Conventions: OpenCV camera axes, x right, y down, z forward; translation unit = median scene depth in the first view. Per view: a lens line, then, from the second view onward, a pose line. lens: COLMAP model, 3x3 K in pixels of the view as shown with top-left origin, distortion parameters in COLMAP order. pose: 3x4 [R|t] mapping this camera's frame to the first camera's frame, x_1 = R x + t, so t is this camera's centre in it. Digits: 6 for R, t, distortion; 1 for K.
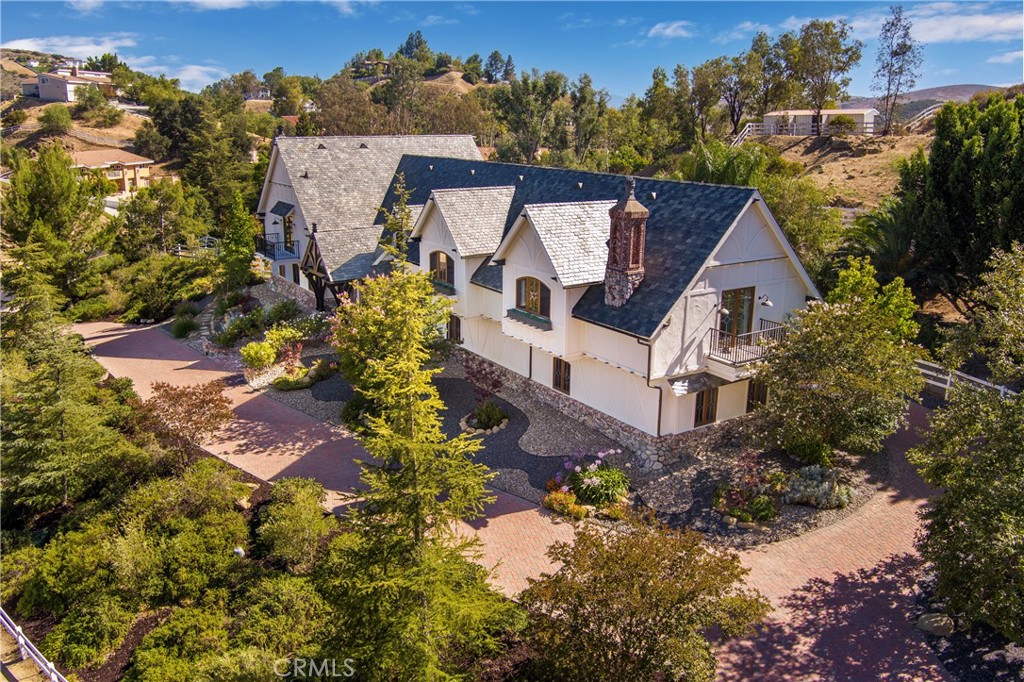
lens RADIAL K [[827.5, 0, 512.7], [0, 827.5, 341.4], [0, 0, 1]] dist [-0.065302, 0.011230]
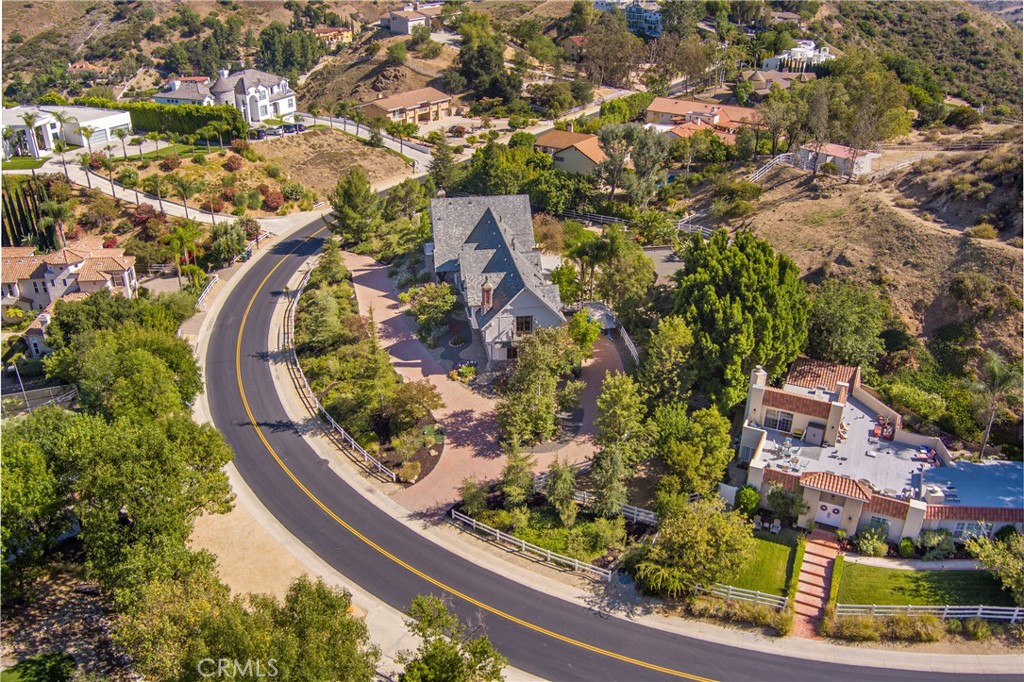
lens RADIAL K [[827.5, 0, 511.5], [0, 827.5, 340.4], [0, 0, 1]] dist [-0.065302, 0.011230]
pose [[0.912208, 0.179966, -0.368089, 0.705874], [-0.107873, 0.972167, 0.207980, -0.310561], [0.395273, -0.150014, 0.906231, -0.894209]]
